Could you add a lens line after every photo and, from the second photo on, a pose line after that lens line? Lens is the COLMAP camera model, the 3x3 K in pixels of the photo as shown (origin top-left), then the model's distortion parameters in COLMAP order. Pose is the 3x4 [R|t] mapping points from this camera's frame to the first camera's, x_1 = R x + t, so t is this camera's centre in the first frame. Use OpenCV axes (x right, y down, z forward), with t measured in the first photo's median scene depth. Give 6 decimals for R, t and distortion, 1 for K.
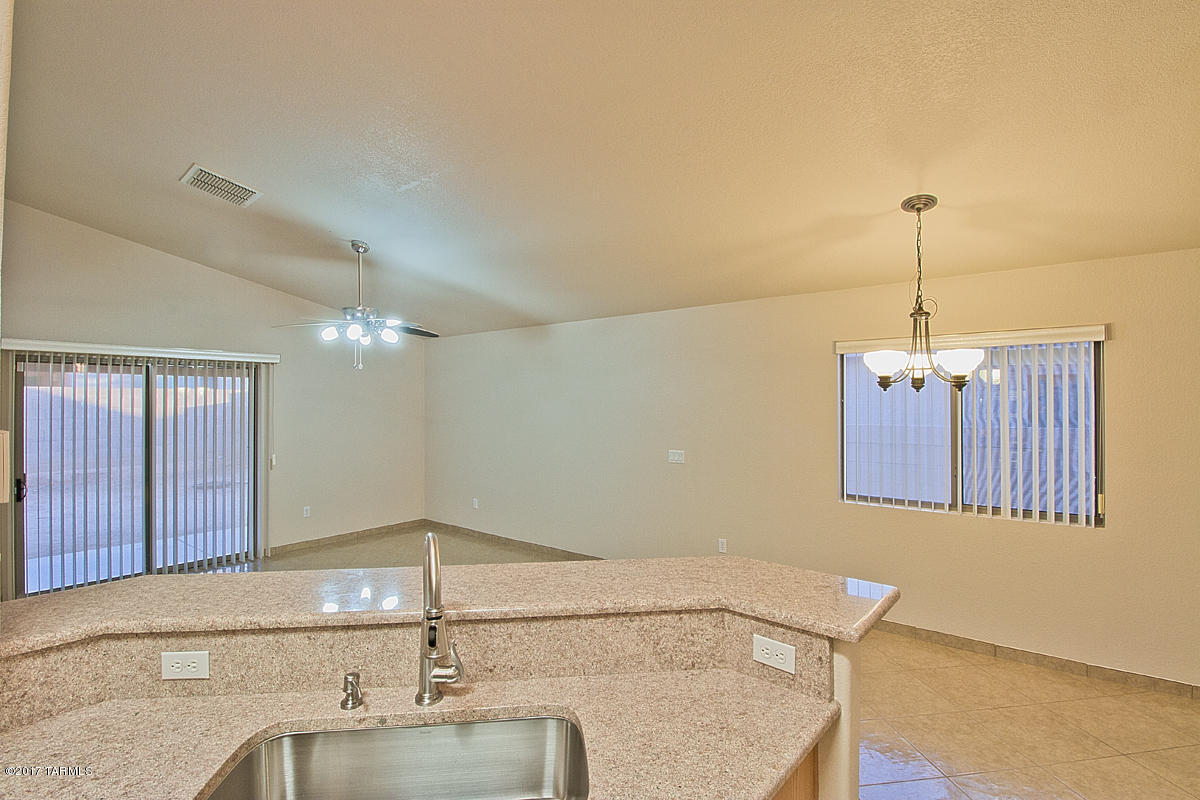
lens RADIAL K [[554.3, 0, 605.5], [0, 554.3, 396.1], [0, 0, 1]] dist [-0.000024, -0.013999]
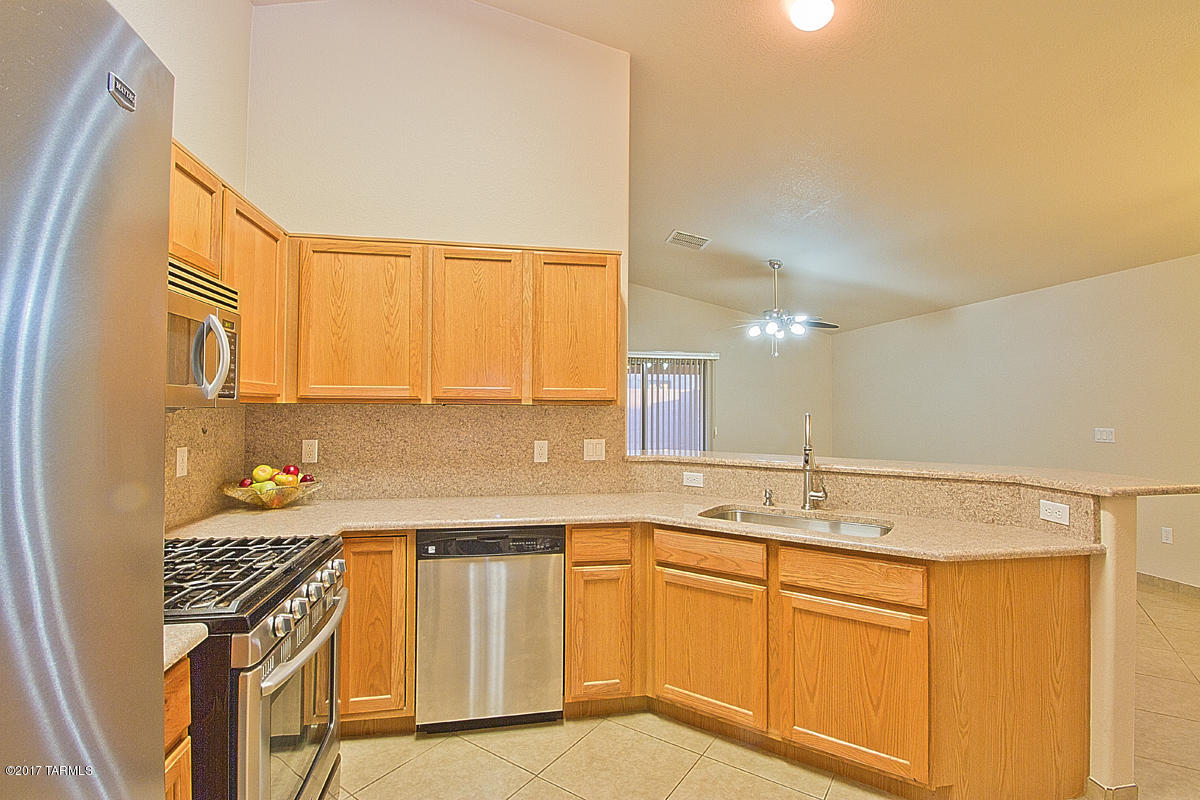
lens RADIAL K [[554.3, 0, 605.5], [0, 554.3, 396.1], [0, 0, 1]] dist [-0.000024, -0.013999]
pose [[0.751127, -0.009219, -0.660093, 0.351861], [0.001098, 0.999919, -0.012715, 0.179196], [0.660156, 0.008826, 0.751076, -0.744452]]
